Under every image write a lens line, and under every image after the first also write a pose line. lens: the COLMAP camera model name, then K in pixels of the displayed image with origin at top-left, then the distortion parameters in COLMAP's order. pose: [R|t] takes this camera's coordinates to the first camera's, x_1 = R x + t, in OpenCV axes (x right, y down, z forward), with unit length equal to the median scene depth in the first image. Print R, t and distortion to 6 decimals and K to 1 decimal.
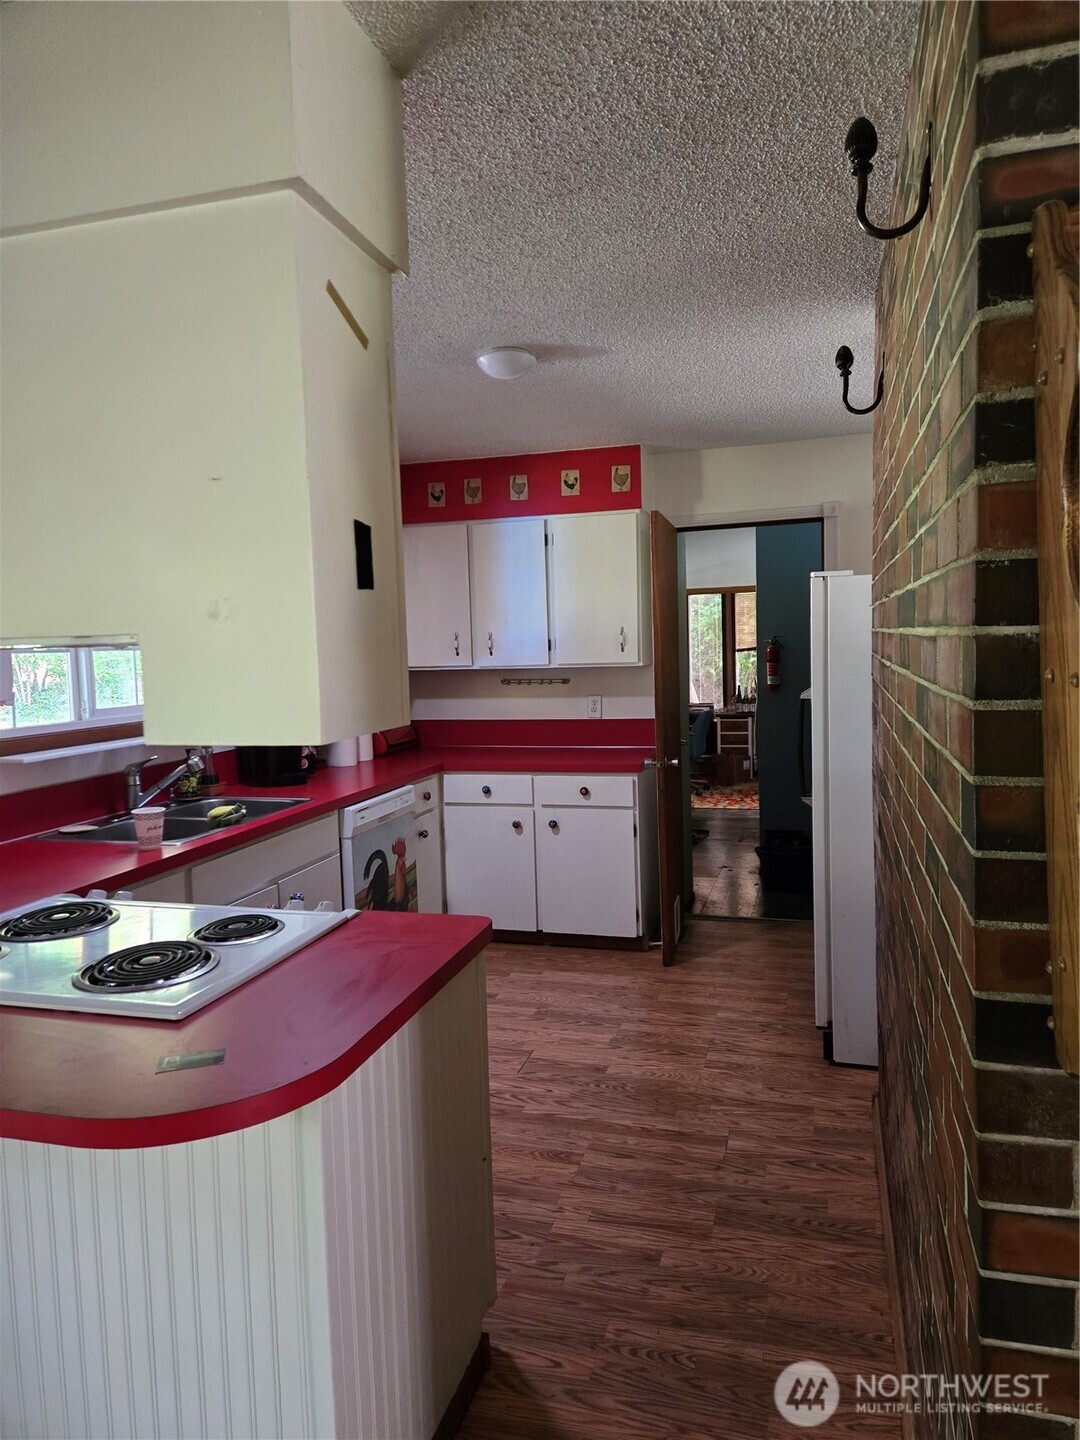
lens RADIAL K [[966.4, 0, 536.9], [0, 966.4, 717.3], [0, 0, 1]] dist [-0.009560, -0.003418]
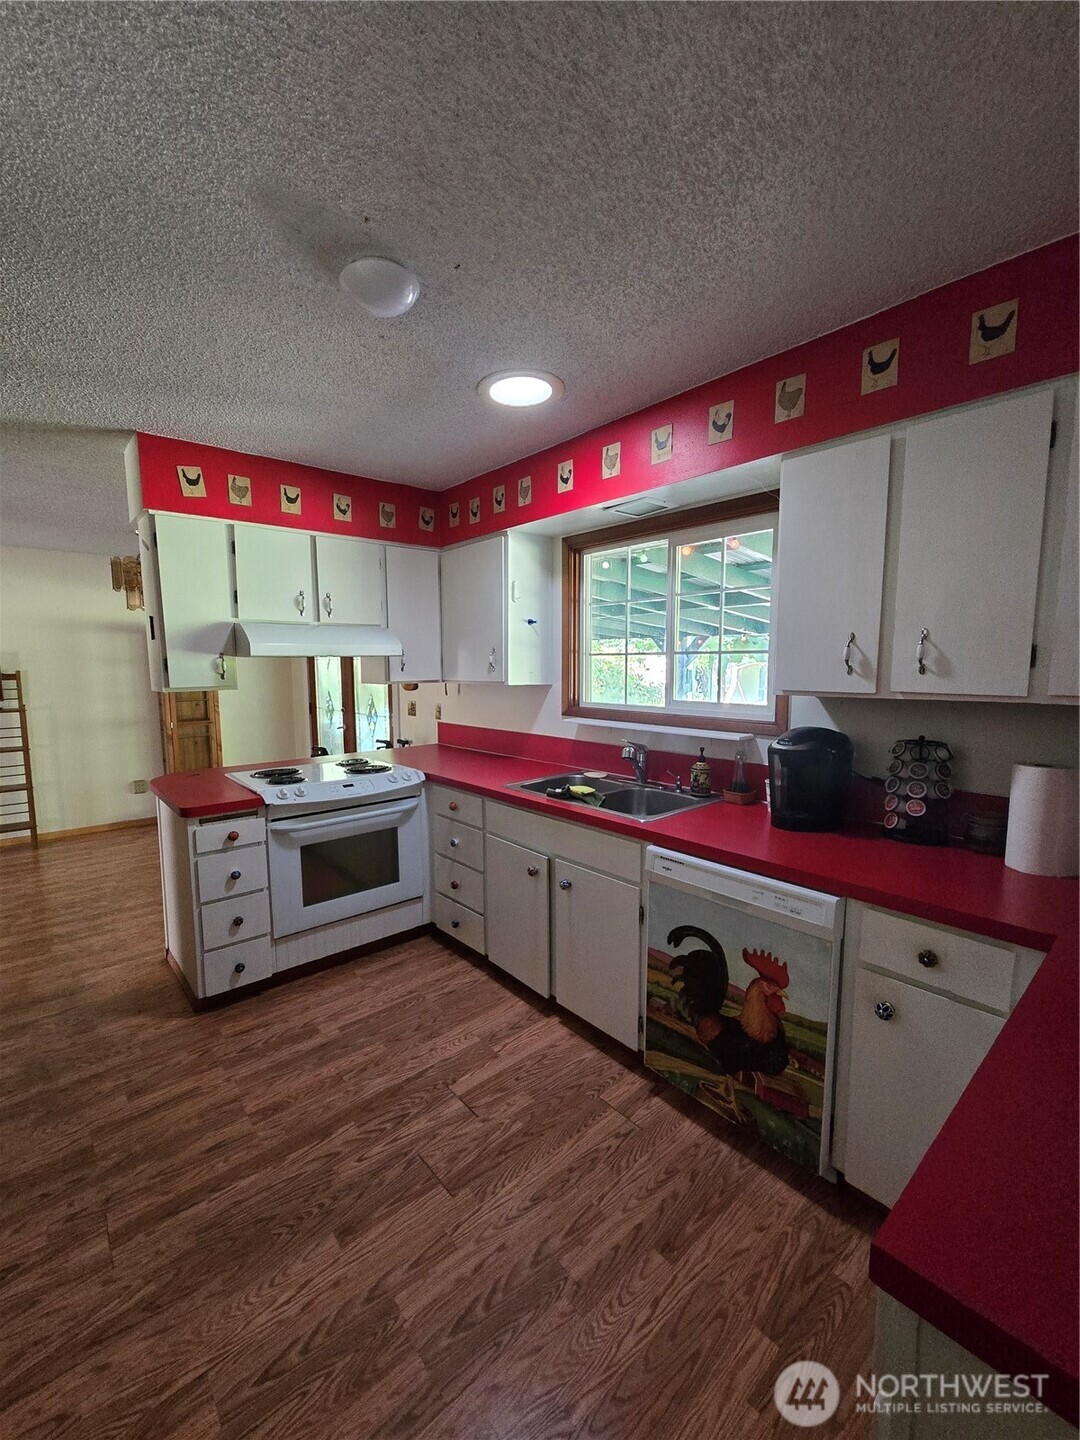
lens RADIAL K [[592.2, 0, 527.5], [0, 592.2, 726.5], [0, 0, 1]] dist [0.009514, 0.000752]
pose [[-0.547752, 0.122526, -0.827620, 0.373232], [-0.038552, 0.984471, 0.171263, -0.127443], [0.835752, 0.125716, -0.534522, 1.509536]]
